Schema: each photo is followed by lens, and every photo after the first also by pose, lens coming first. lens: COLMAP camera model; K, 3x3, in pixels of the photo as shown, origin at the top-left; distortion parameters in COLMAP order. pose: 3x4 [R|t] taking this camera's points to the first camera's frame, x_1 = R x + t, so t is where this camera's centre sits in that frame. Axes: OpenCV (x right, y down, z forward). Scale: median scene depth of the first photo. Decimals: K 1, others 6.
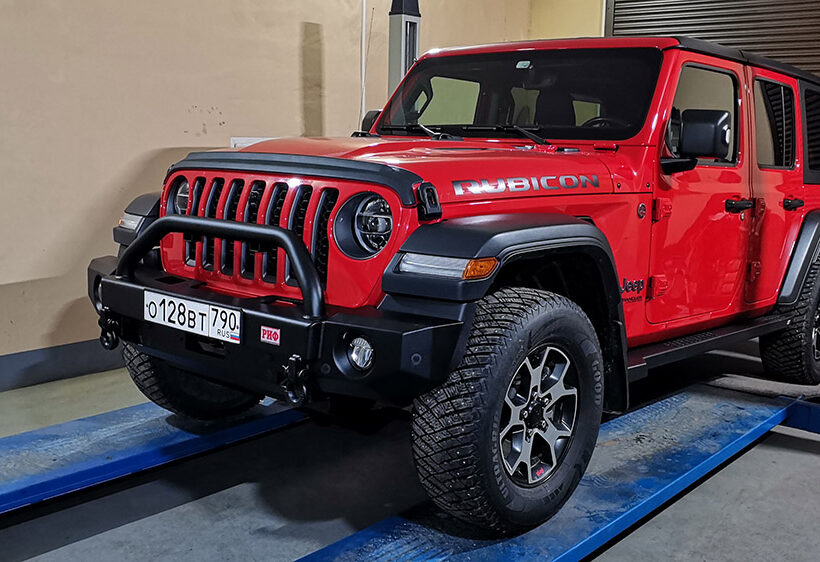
lens RADIAL K [[890.4, 0, 410.0], [0, 890.4, 281.0], [0, 0, 1]] dist [0.206759, -0.820383]
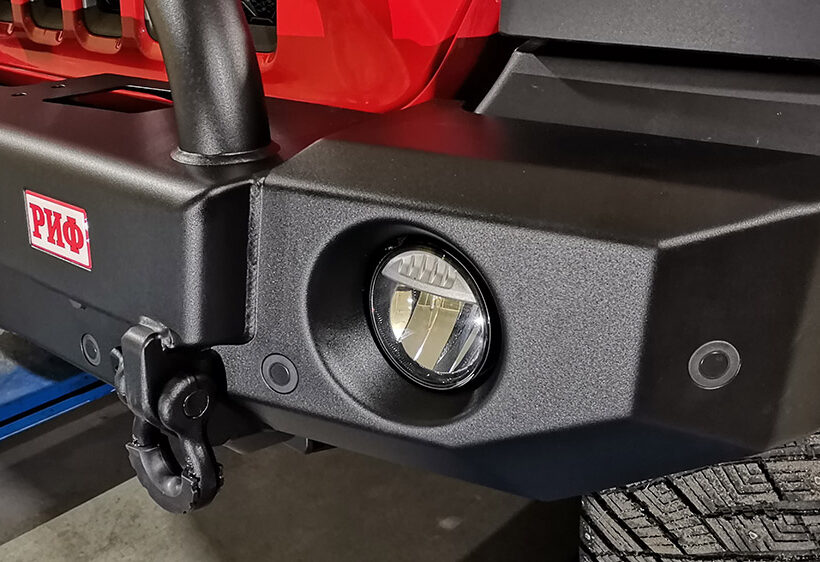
lens RADIAL K [[906.0, 0, 412.7], [0, 906.0, 273.0], [0, 0, 1]] dist [0.085277, -0.325130]
pose [[0.999721, -0.022706, 0.006463, -0.052504], [0.020817, 0.976973, 0.212343, 0.018380], [-0.011136, -0.212149, 0.977174, 0.677233]]
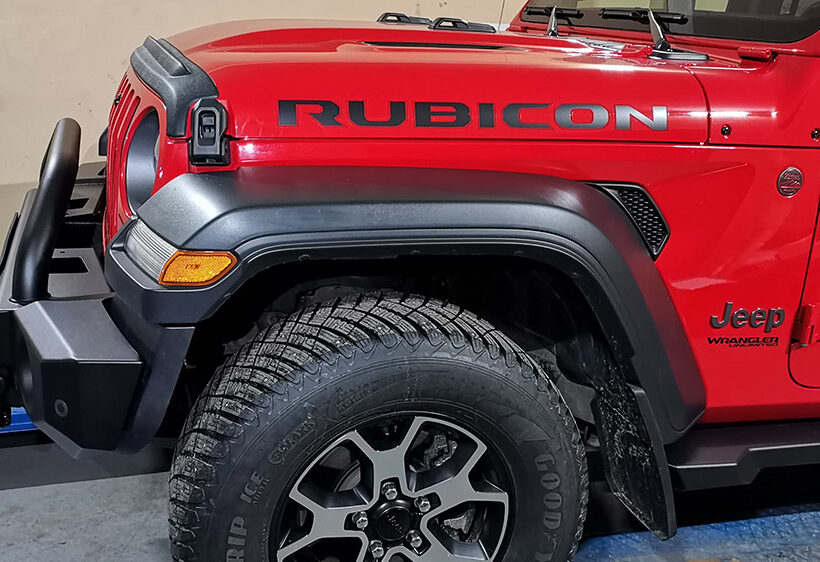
lens RADIAL K [[890.4, 0, 410.0], [0, 890.4, 281.0], [0, 0, 1]] dist [0.206759, -0.820383]
pose [[0.848022, 0.165347, -0.503507, 0.409772], [-0.103295, 0.983431, 0.148978, -0.090210], [0.519797, -0.074327, 0.851050, 0.523214]]
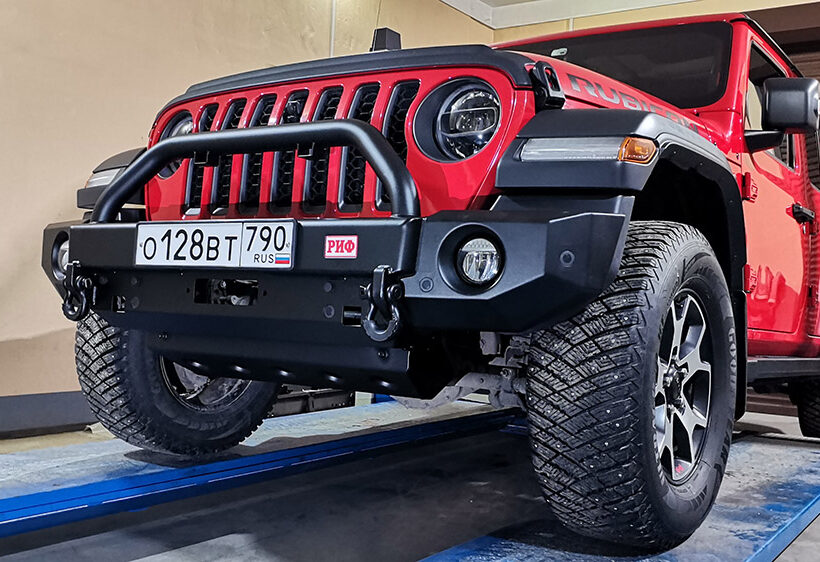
lens RADIAL K [[890.4, 0, 410.0], [0, 890.4, 281.0], [0, 0, 1]] dist [0.206759, -0.820383]
pose [[0.992795, 0.022196, 0.117752, -0.167962], [-0.000621, 0.983634, -0.180177, 0.196104], [-0.119824, 0.178805, 0.976561, 0.277080]]
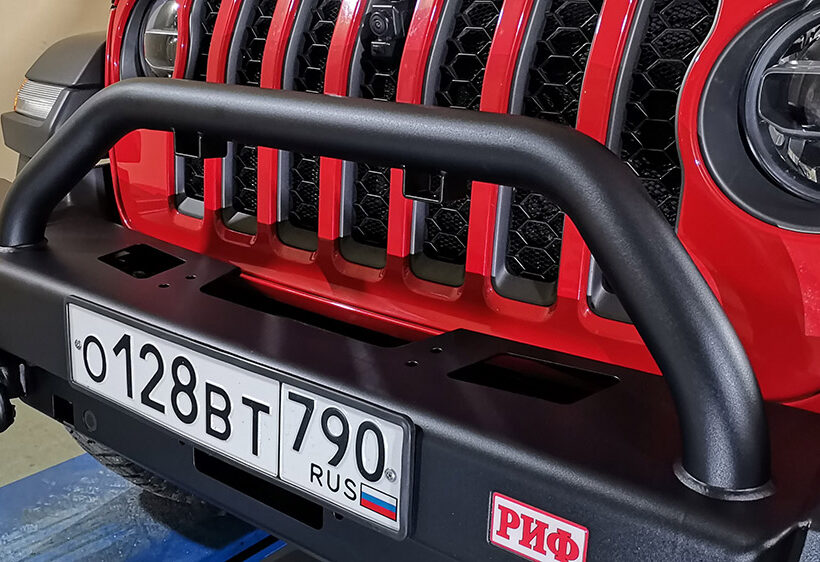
lens RADIAL K [[906.0, 0, 412.7], [0, 906.0, 273.0], [0, 0, 1]] dist [0.085277, -0.325130]
pose [[0.999120, -0.010056, 0.040728, -0.184642], [0.004888, 0.992139, 0.125048, -0.045455], [-0.041665, -0.124739, 0.991314, 0.677486]]
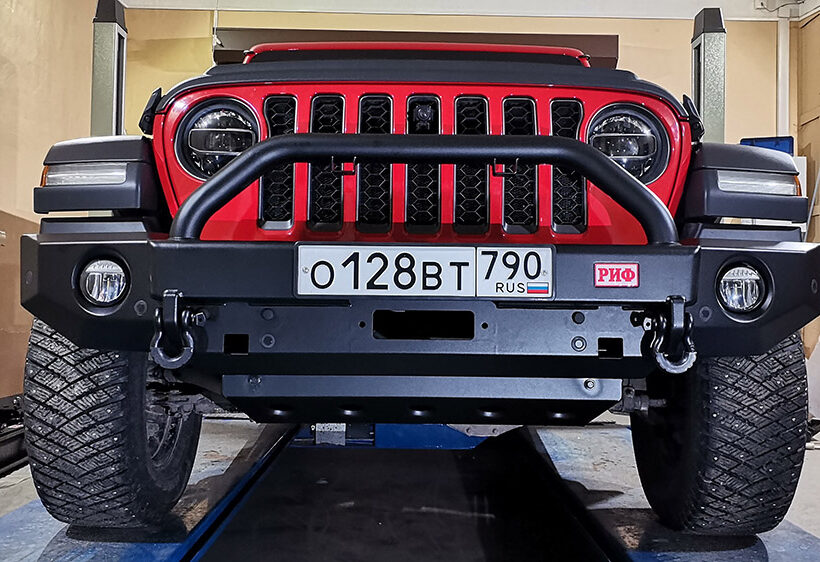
lens RADIAL K [[890.4, 0, 410.0], [0, 890.4, 281.0], [0, 0, 1]] dist [0.206759, -0.820383]
pose [[0.753672, 0.006387, 0.657220, -0.652578], [0.111693, 0.984163, -0.137649, 0.128003], [-0.647691, 0.177149, 0.741023, 0.546023]]
